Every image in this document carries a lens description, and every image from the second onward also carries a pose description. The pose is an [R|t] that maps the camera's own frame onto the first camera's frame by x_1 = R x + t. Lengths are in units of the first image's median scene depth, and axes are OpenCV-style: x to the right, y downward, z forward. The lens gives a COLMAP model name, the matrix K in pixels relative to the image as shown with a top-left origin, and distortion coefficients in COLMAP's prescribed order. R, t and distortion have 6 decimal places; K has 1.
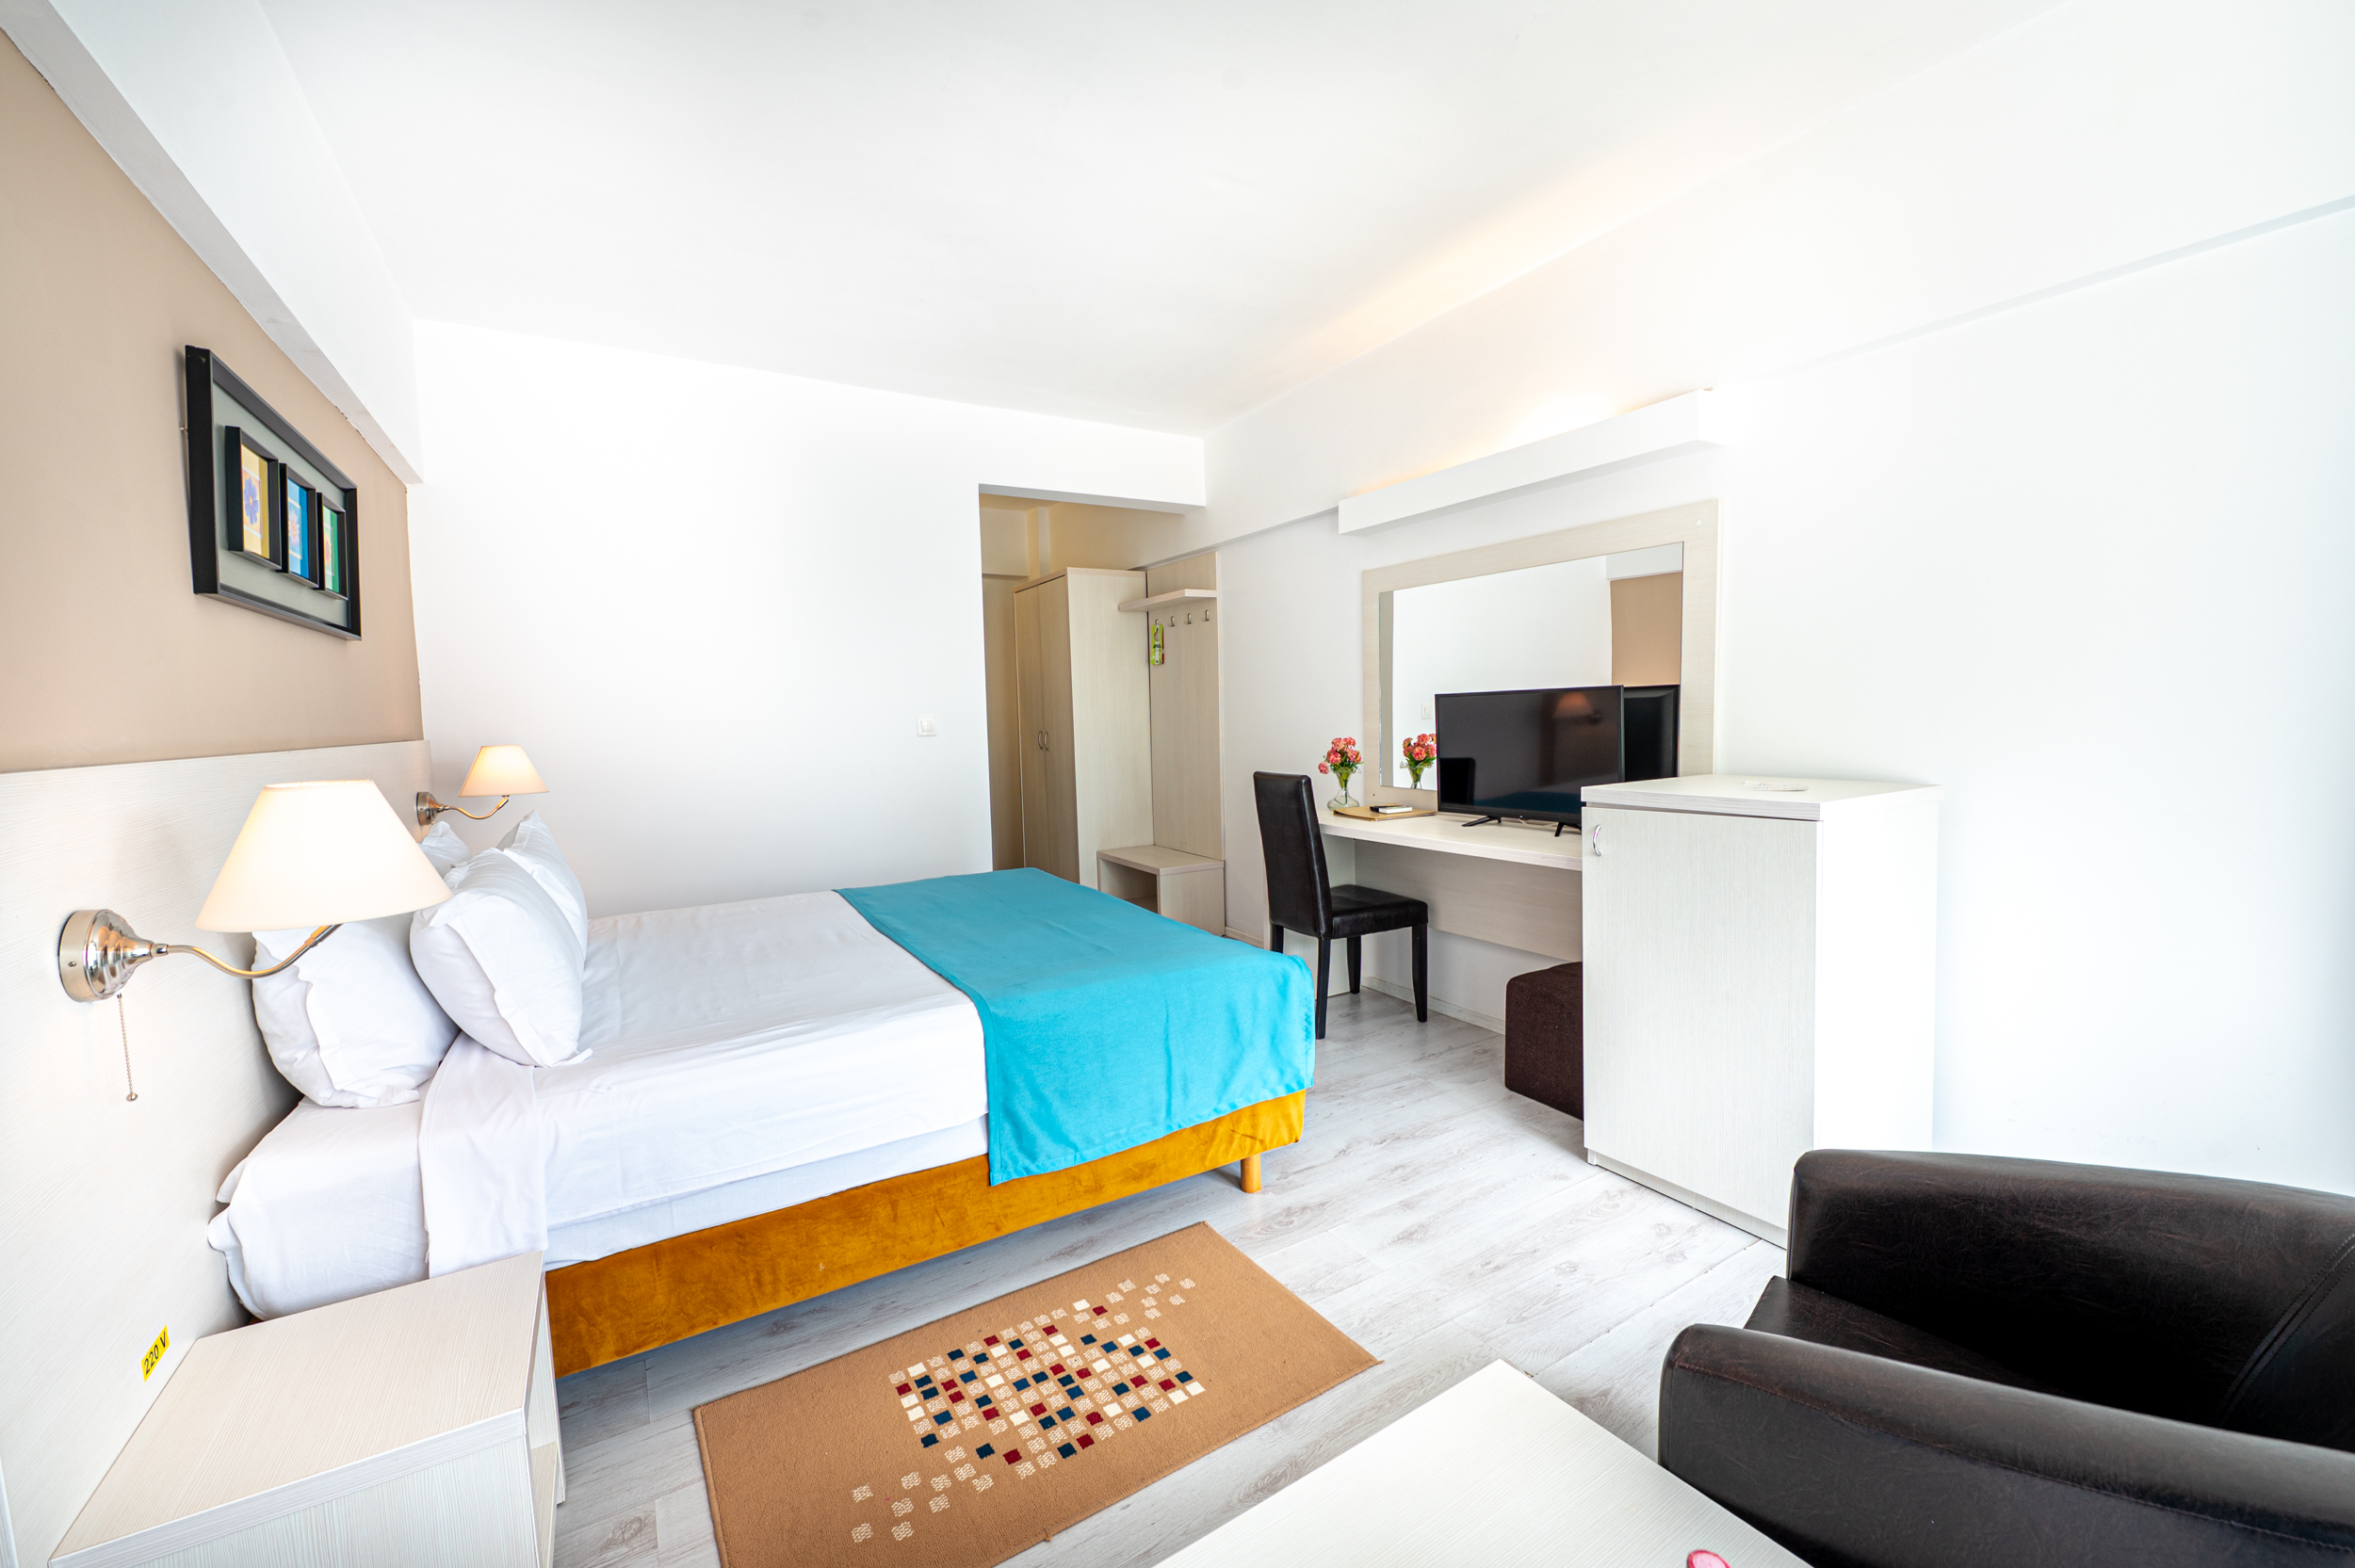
lens RADIAL K [[941.6, 0, 1161.7], [0, 941.6, 776.0], [0, 0, 1]] dist [-0.009726, -0.000996]
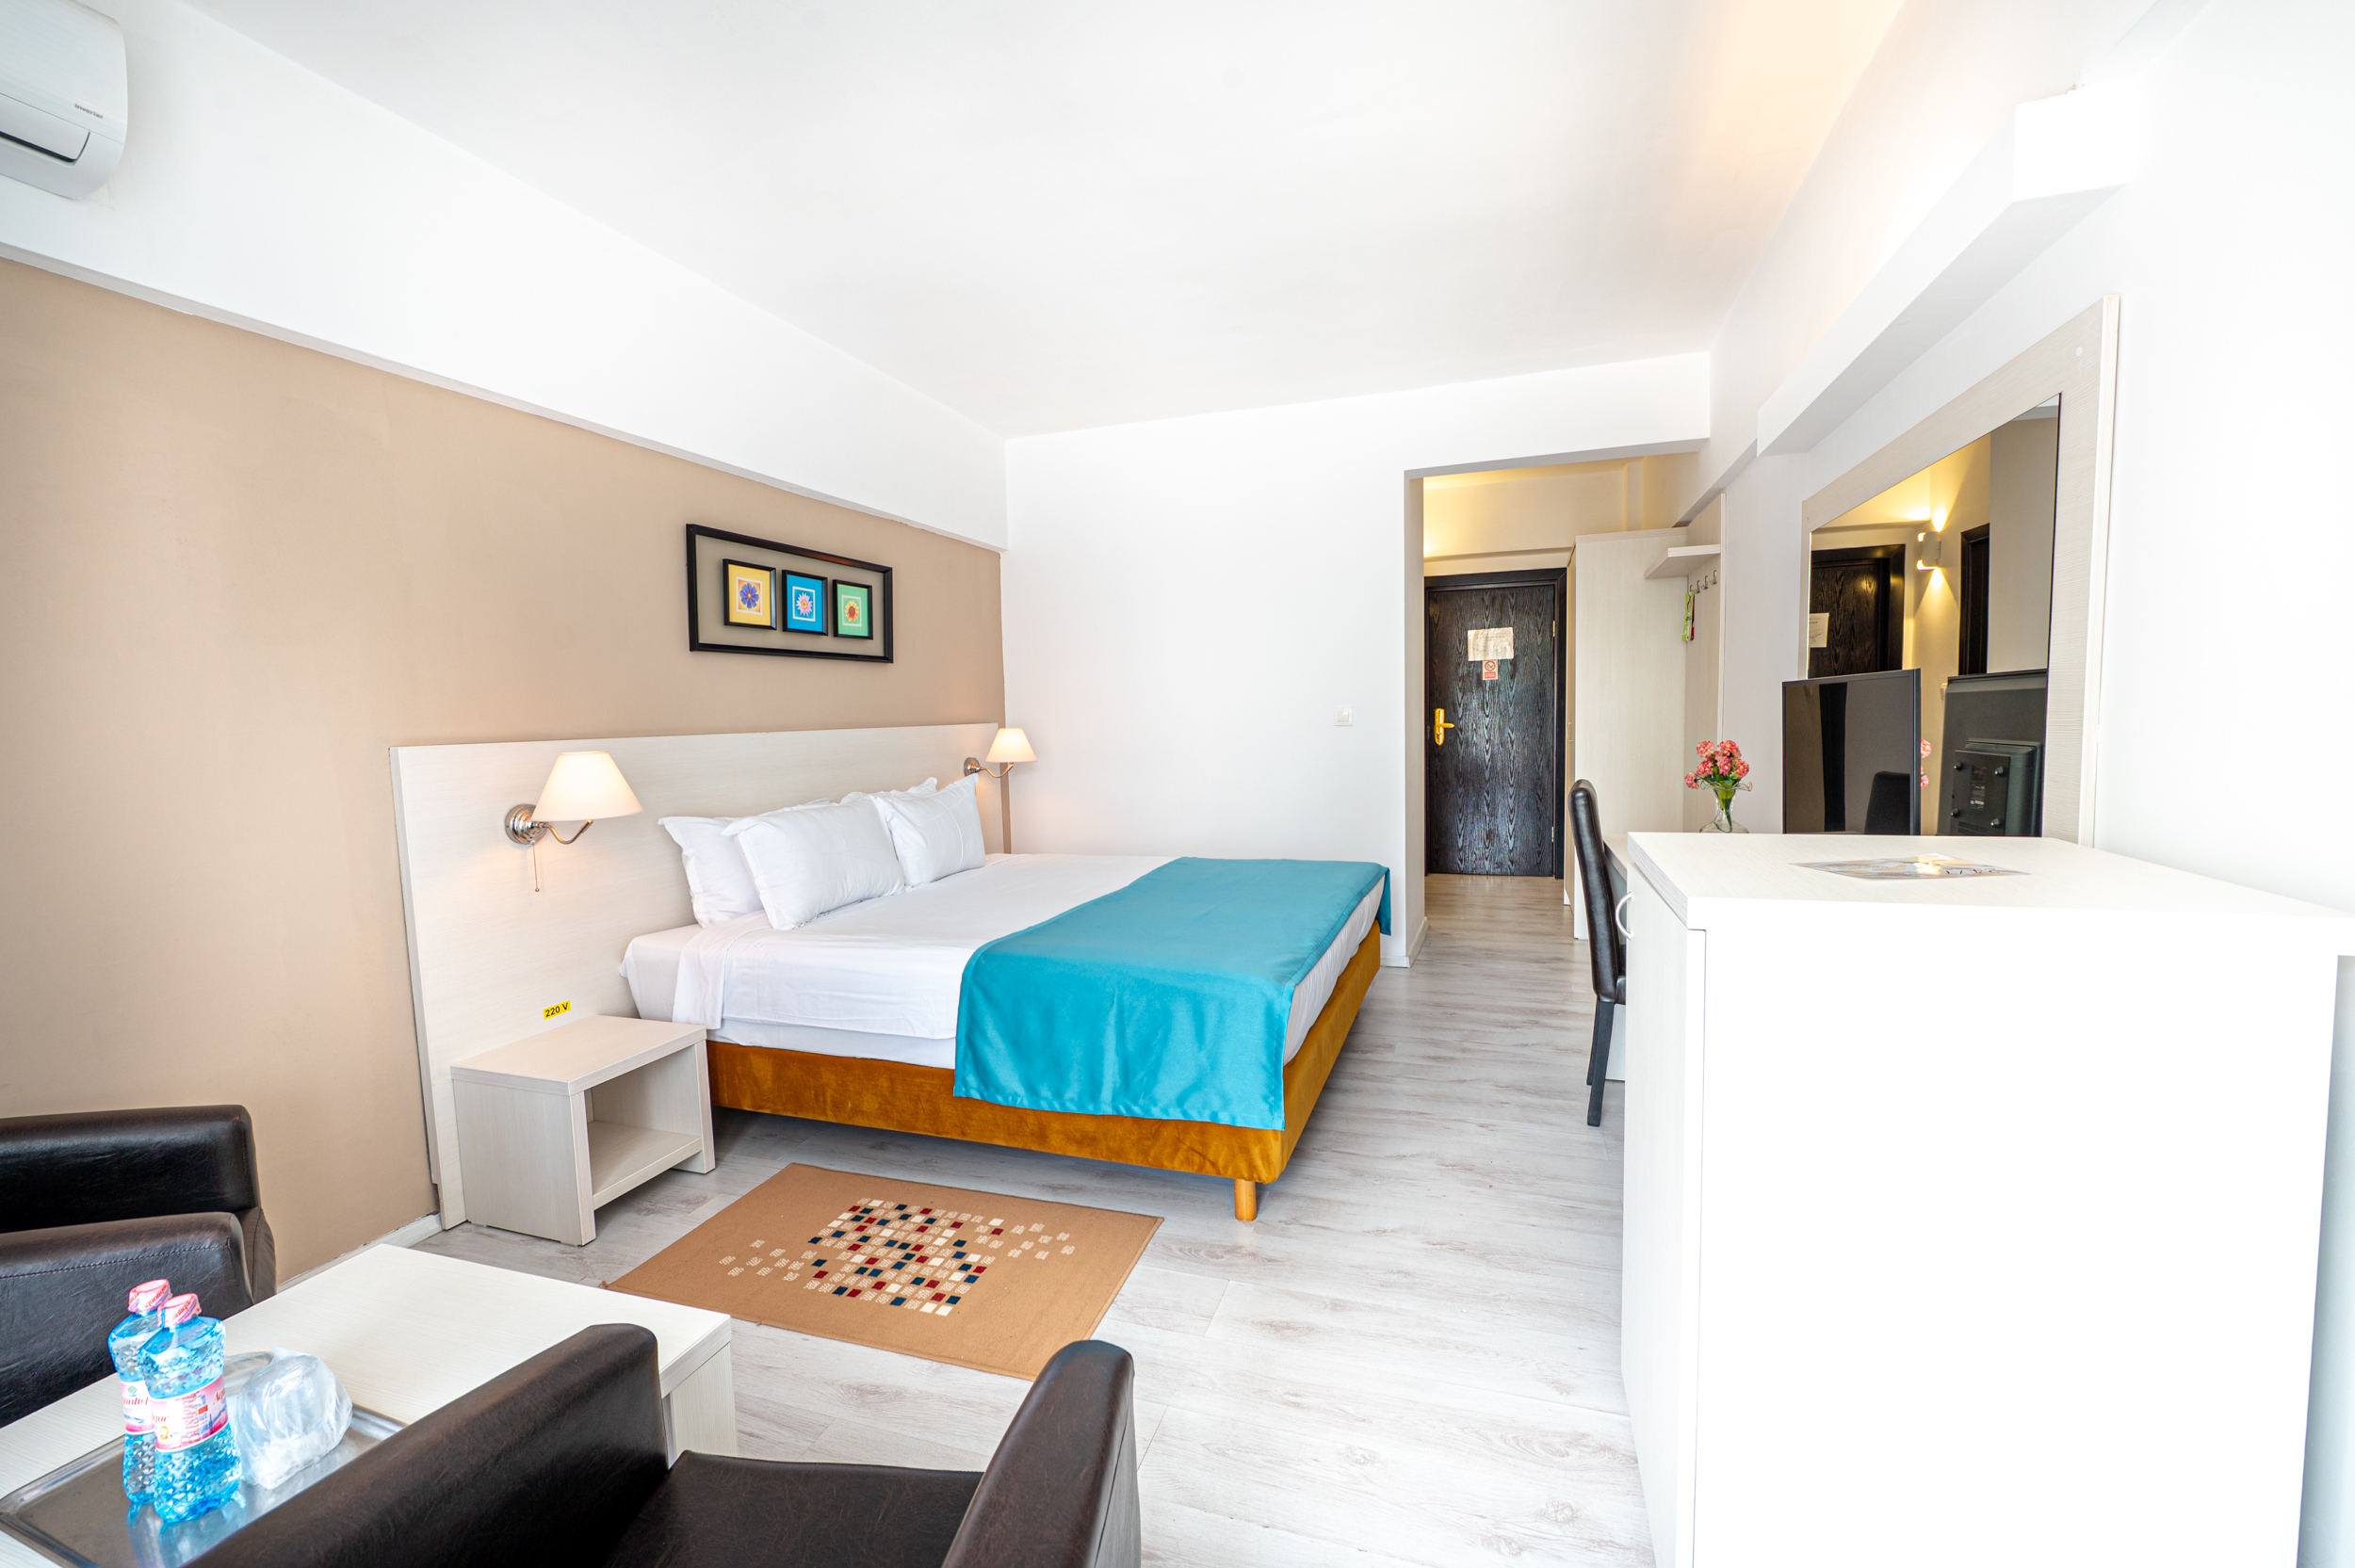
lens RADIAL K [[941.6, 0, 1181.0], [0, 941.6, 761.7], [0, 0, 1]] dist [-0.009726, -0.000996]
pose [[0.649310, 0.050309, -0.758858, 0.968024], [-0.044956, 0.998604, 0.027737, -0.053815], [0.759194, 0.016106, 0.650665, 0.426383]]
